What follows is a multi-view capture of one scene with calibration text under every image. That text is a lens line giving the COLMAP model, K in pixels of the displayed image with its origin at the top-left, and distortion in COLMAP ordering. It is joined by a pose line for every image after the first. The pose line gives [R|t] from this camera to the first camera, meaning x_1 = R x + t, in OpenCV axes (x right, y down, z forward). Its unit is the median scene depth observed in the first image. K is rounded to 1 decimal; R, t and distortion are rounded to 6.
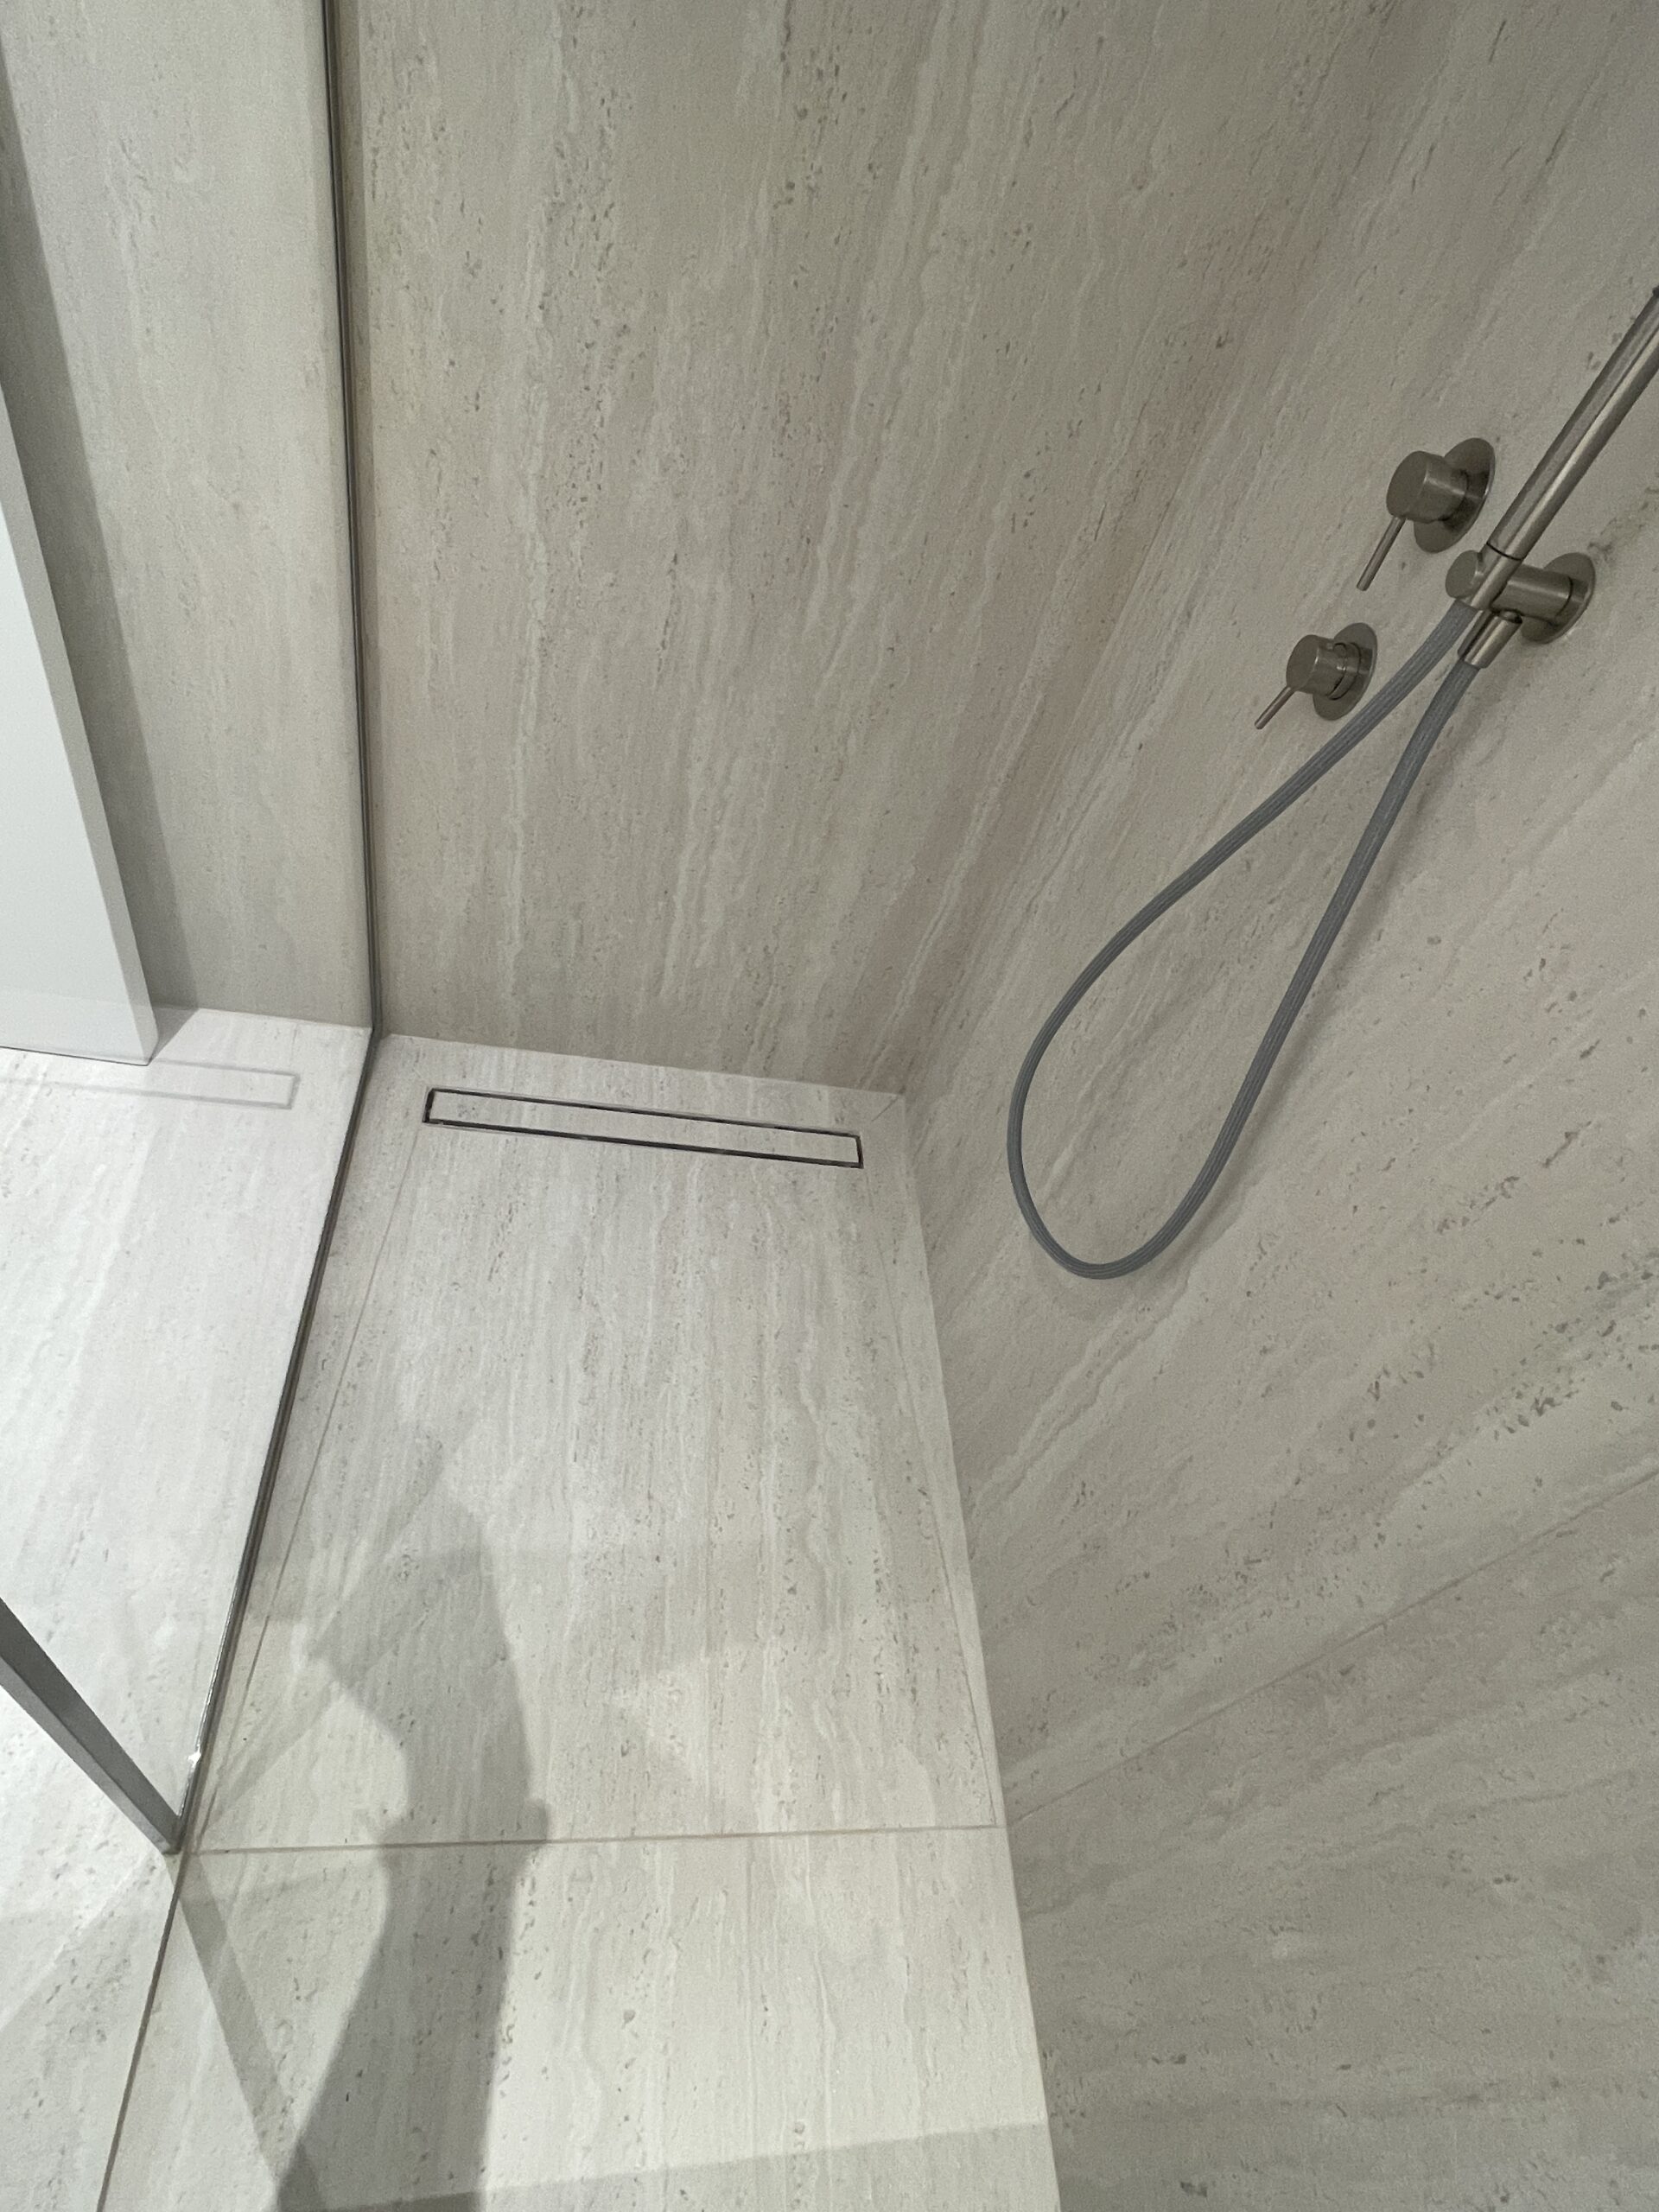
lens RADIAL K [[1174.4, 0, 836.7], [0, 1174.4, 1118.1], [0, 0, 1]] dist [0.002598, 0.001196]
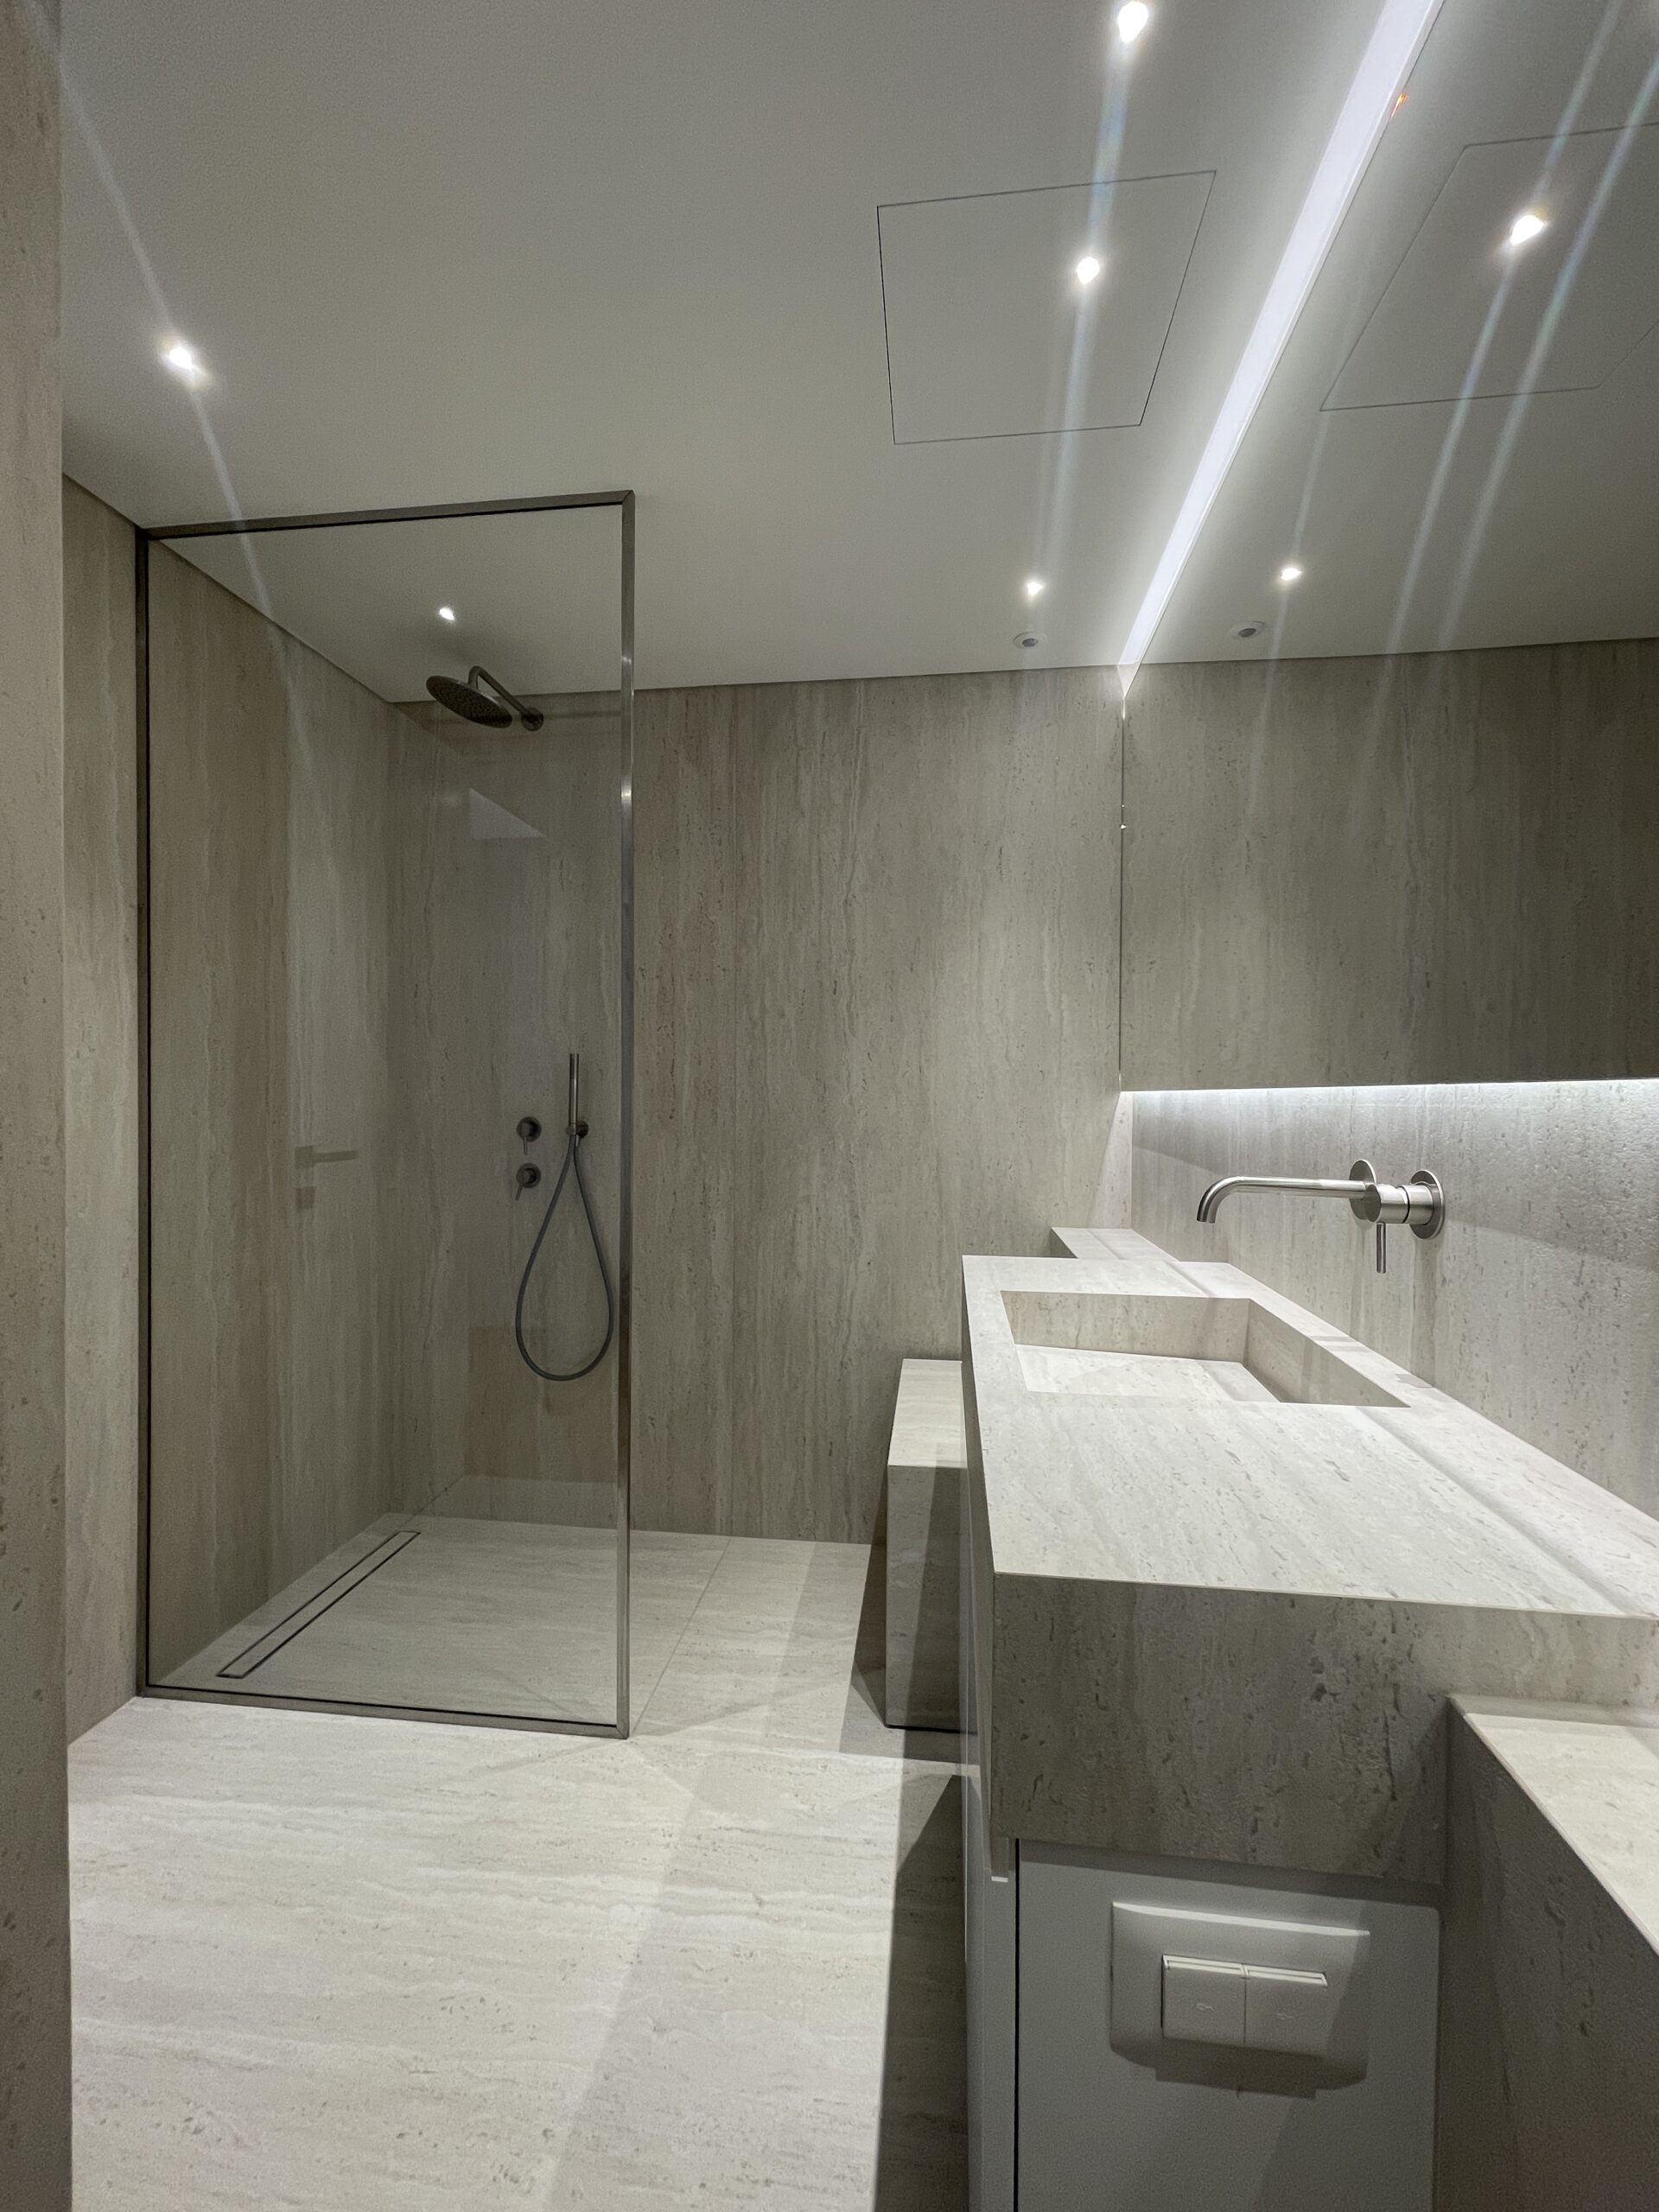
lens RADIAL K [[889.1, 0, 839.0], [0, 889.1, 1109.4], [0, 0, 1]] dist [-0.003421, 0.000755]
pose [[0.192523, -0.263911, 0.945138, -1.208513], [0.761799, 0.647308, 0.025571, 0.094020], [-0.618544, 0.715082, 0.325669, -0.405119]]
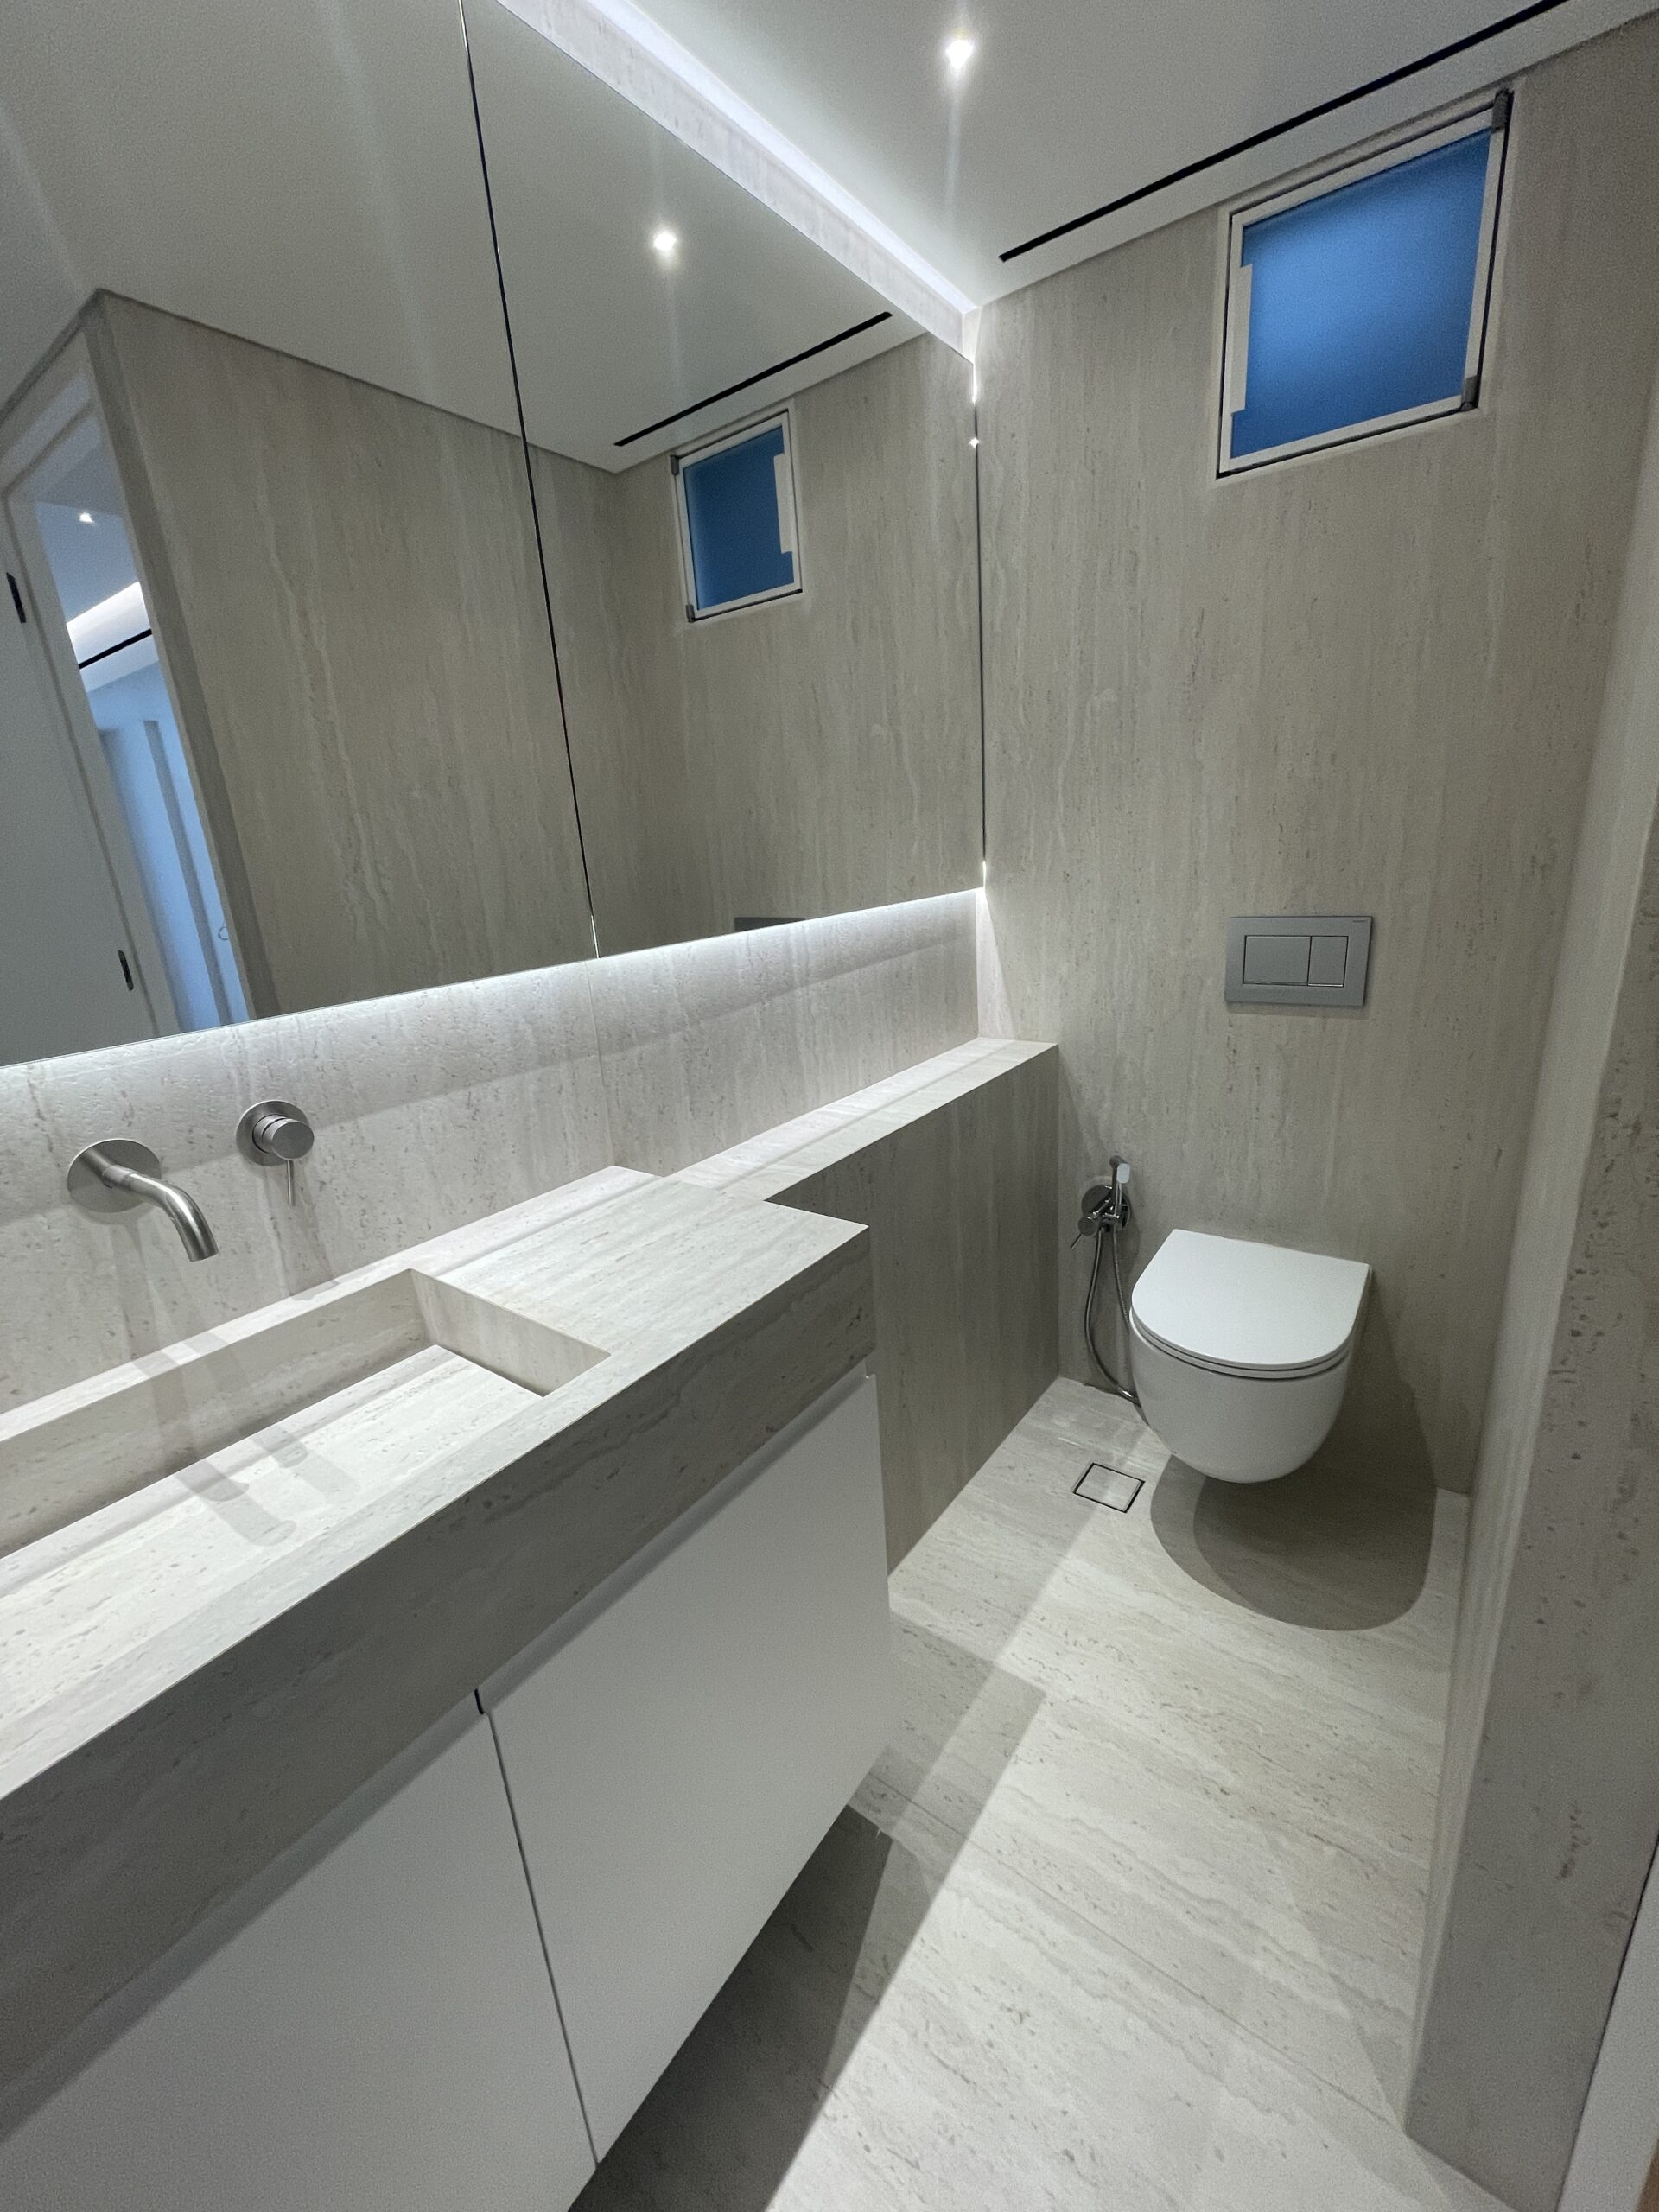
lens RADIAL K [[889.1, 0, 843.0], [0, 889.1, 1105.4], [0, 0, 1]] dist [-0.003421, 0.000755]
pose [[-0.646596, 0.012410, -0.762732, -0.349204], [-0.631595, 0.552004, 0.544408, -0.148814], [0.427787, 0.833749, -0.349085, -0.031808]]
